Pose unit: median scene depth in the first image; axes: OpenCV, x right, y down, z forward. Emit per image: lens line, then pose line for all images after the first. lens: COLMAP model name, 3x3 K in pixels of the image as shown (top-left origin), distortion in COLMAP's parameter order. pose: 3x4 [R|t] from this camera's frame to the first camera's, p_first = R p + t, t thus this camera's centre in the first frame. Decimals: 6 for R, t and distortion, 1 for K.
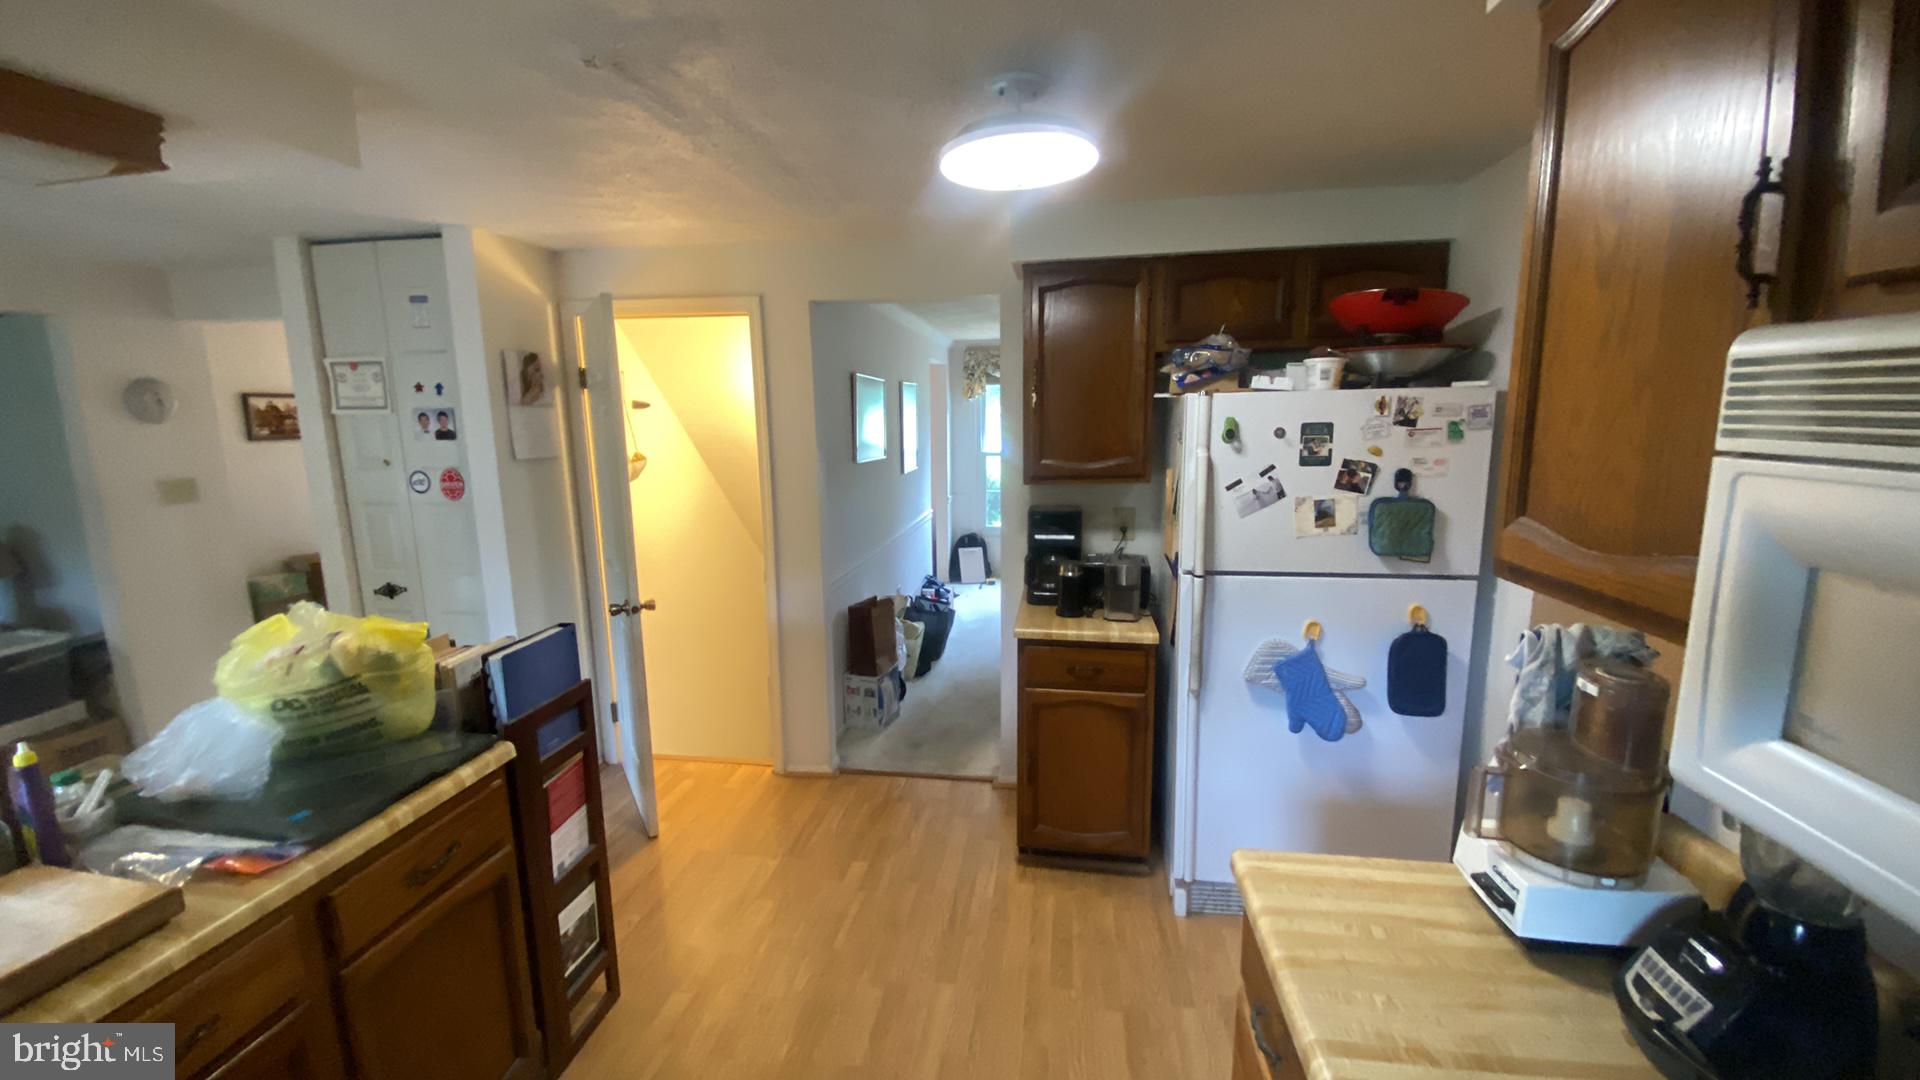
lens RADIAL K [[747.2, 0, 958.1], [0, 747.2, 540.4], [0, 0, 1]] dist [-0.001893, -0.003611]
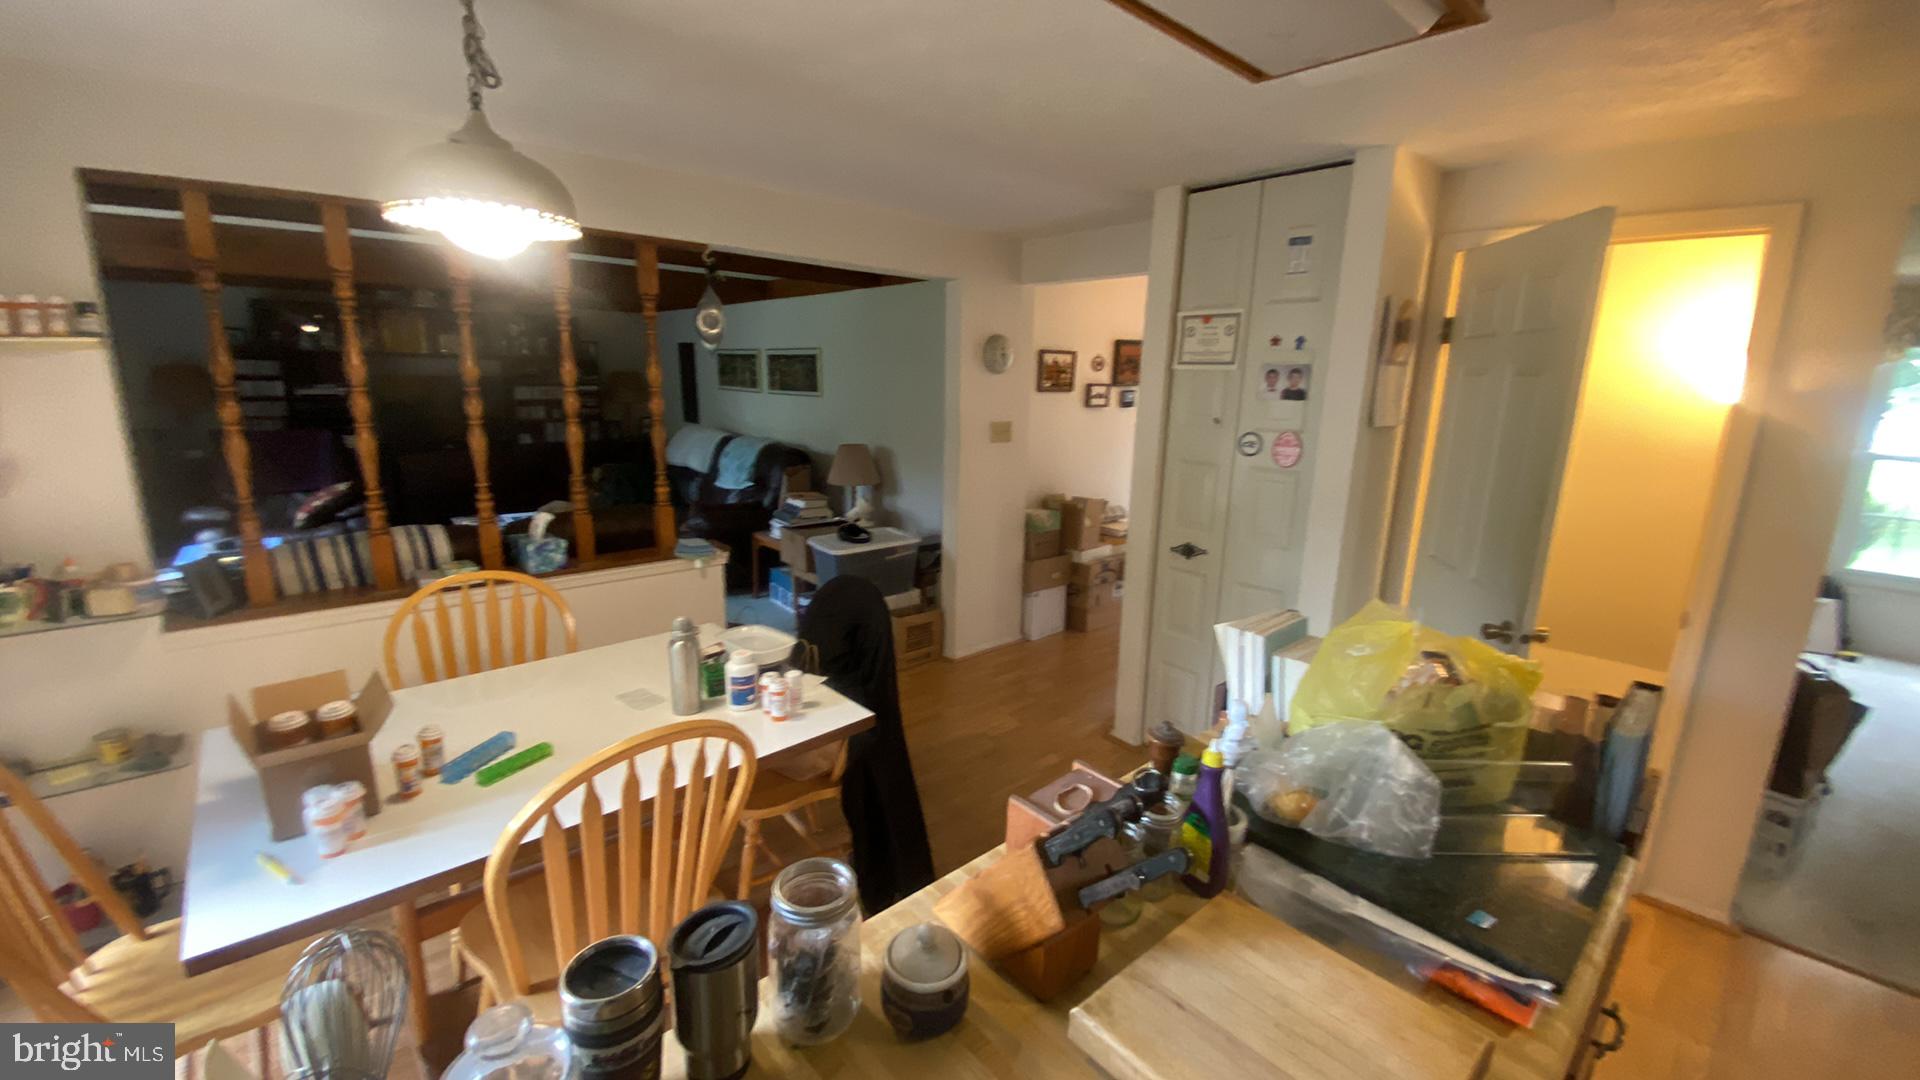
lens RADIAL K [[747.2, 0, 949.6], [0, 747.2, 537.5], [0, 0, 1]] dist [-0.001893, -0.003611]
pose [[0.755290, 0.161910, -0.635076, -0.398659], [-0.134807, 0.986664, 0.091221, 0.002337], [0.641377, 0.016714, 0.767044, 0.047102]]
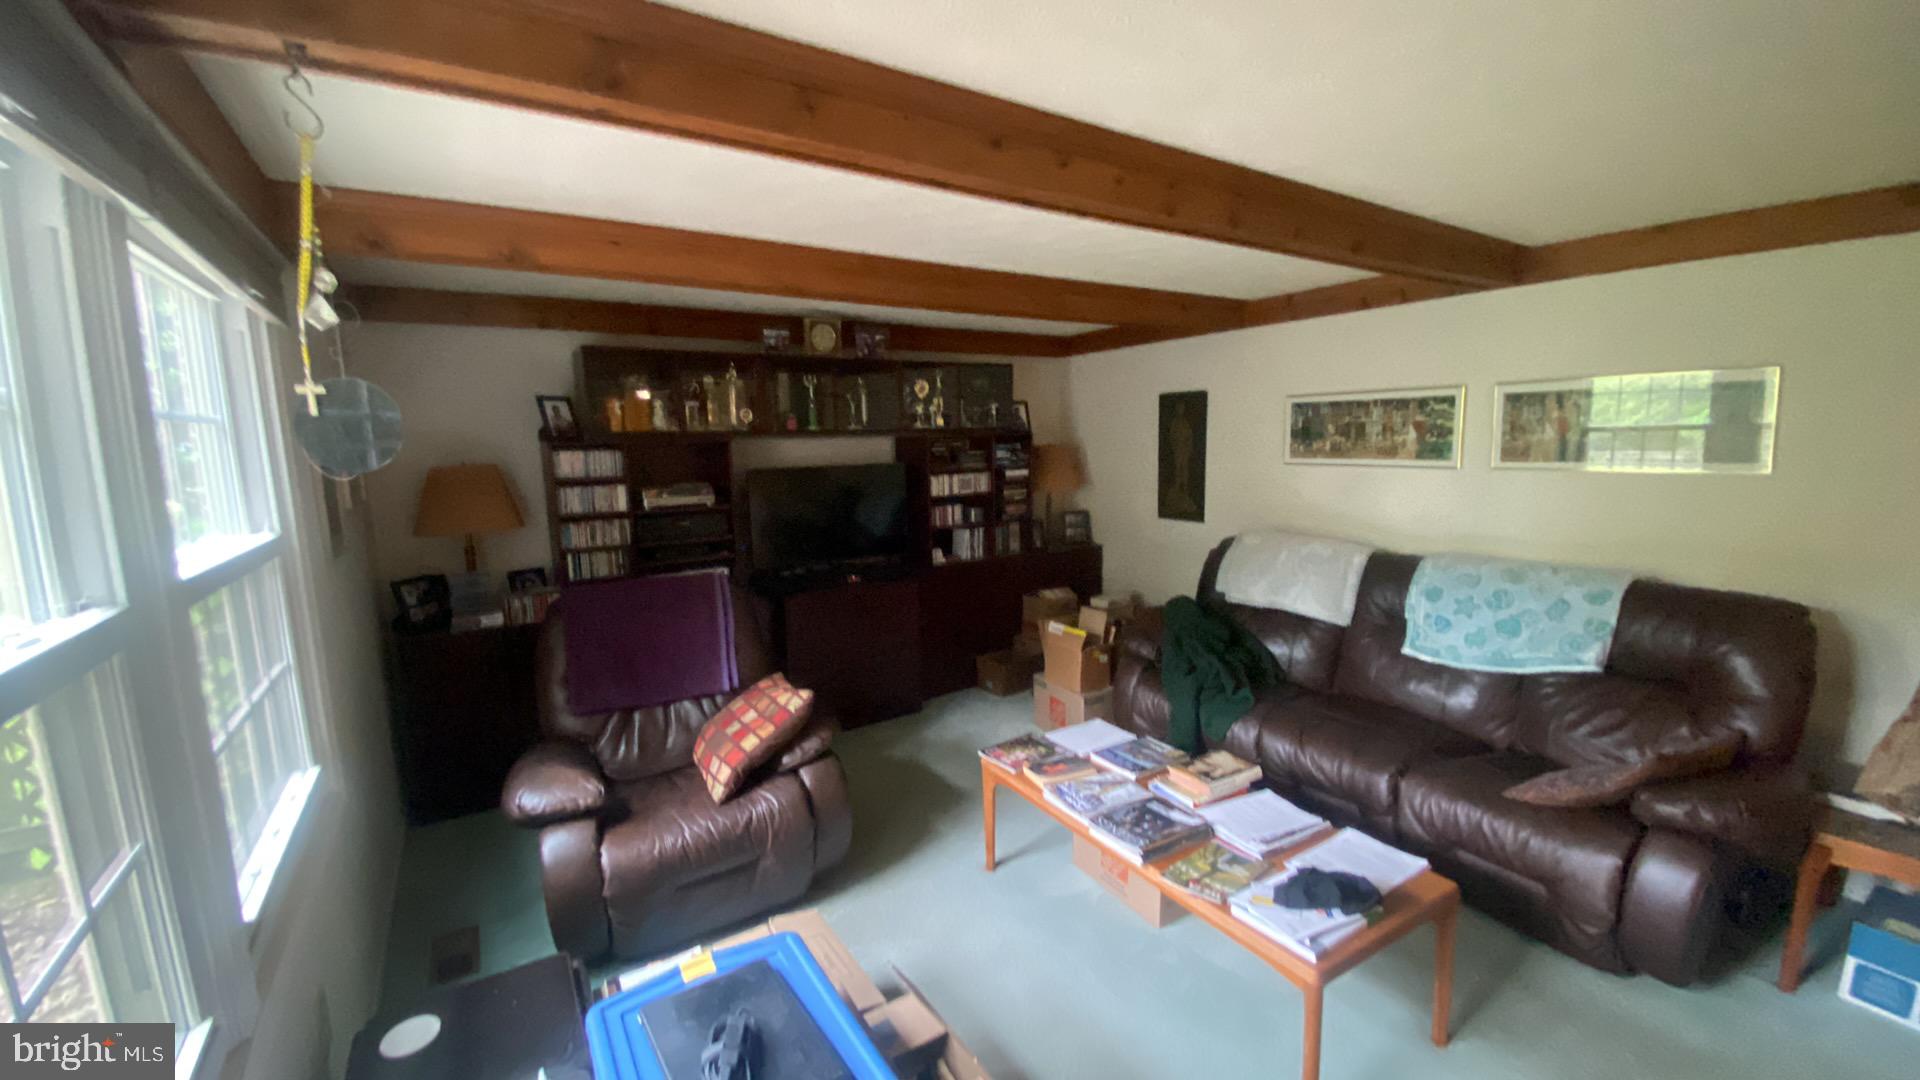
lens RADIAL K [[747.2, 0, 968.6], [0, 747.2, 546.2], [0, 0, 1]] dist [-0.001893, -0.003611]
pose [[0.657064, 0.088991, -0.748564, -0.662428], [-0.100759, 0.994465, 0.029782, 0.005255], [0.747071, 0.055856, 0.662394, 0.049067]]
